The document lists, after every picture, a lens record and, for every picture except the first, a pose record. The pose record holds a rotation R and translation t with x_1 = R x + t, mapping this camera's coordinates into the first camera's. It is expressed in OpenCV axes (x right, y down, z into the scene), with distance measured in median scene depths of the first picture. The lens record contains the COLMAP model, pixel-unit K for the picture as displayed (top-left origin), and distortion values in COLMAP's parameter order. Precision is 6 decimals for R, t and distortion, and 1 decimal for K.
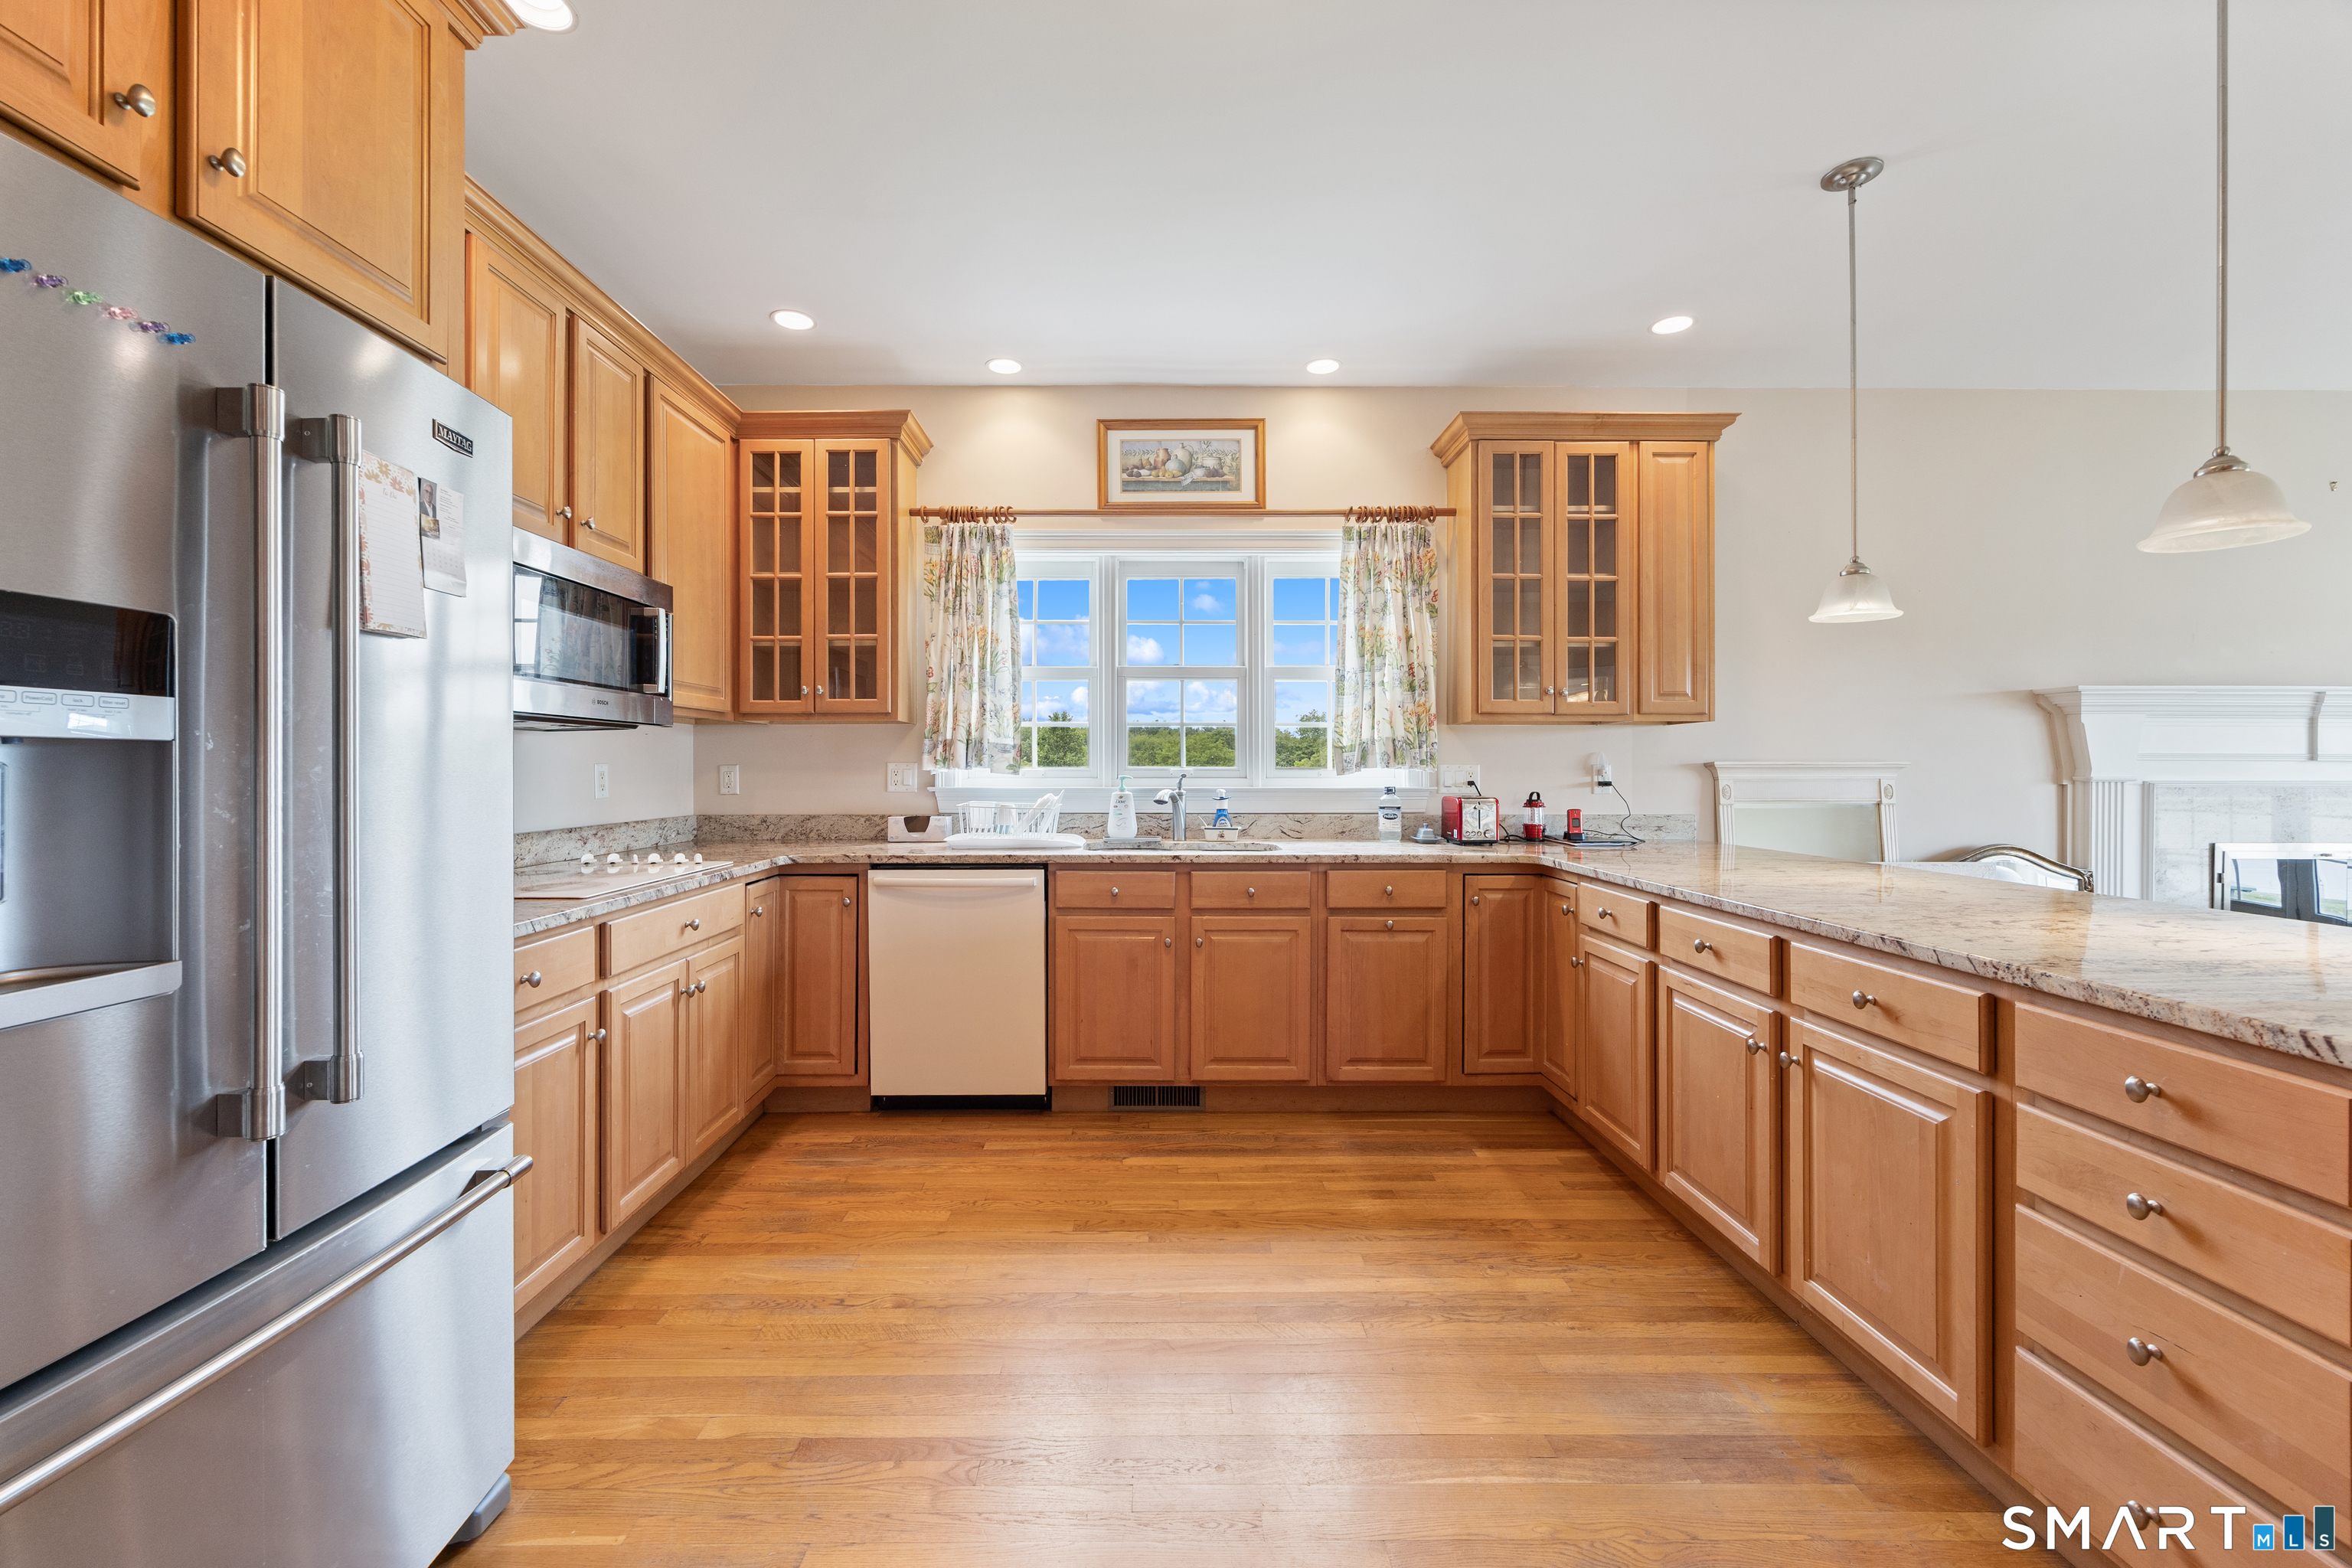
lens RADIAL K [[934.9, 0, 1166.3], [0, 934.9, 765.2], [0, 0, 1]] dist [0.000420, 0.001737]
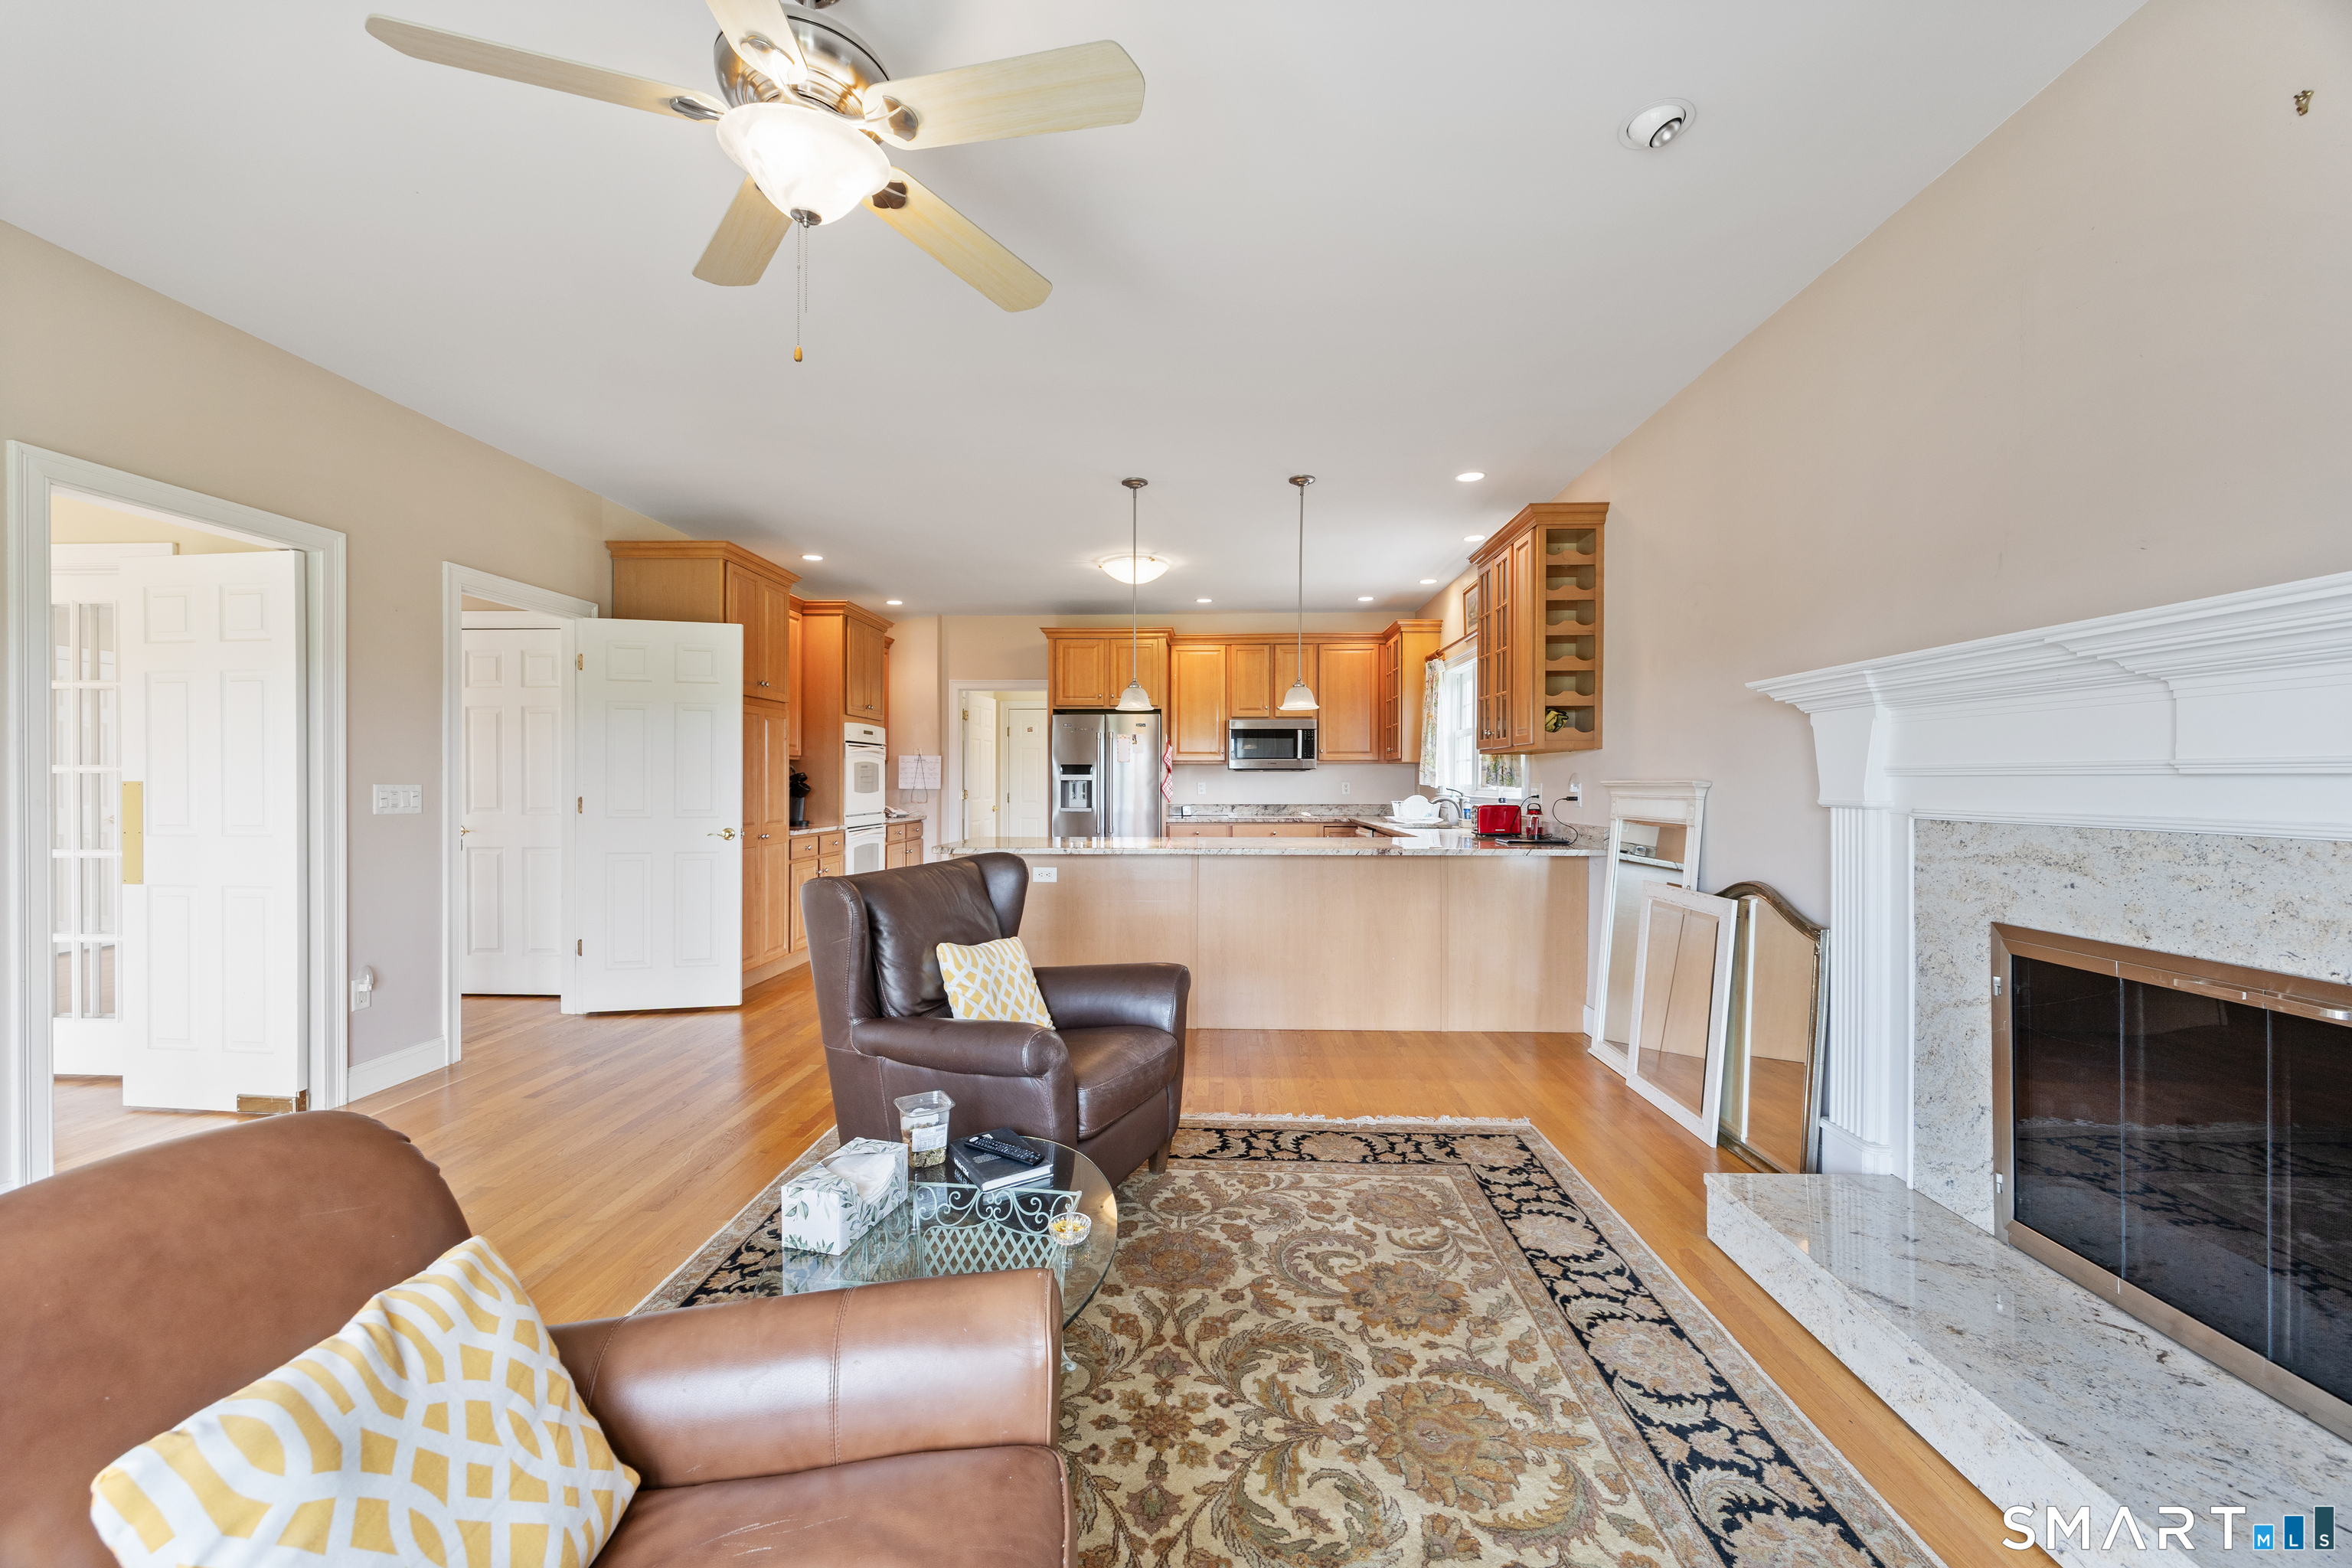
lens RADIAL K [[934.9, 0, 1185.7], [0, 934.9, 780.8], [0, 0, 1]] dist [0.000420, 0.001737]
pose [[-0.055860, -0.001291, -0.998438, 1.929911], [0.000411, 0.999999, -0.001316, -0.002041], [0.998439, -0.000484, -0.055859, 0.643985]]
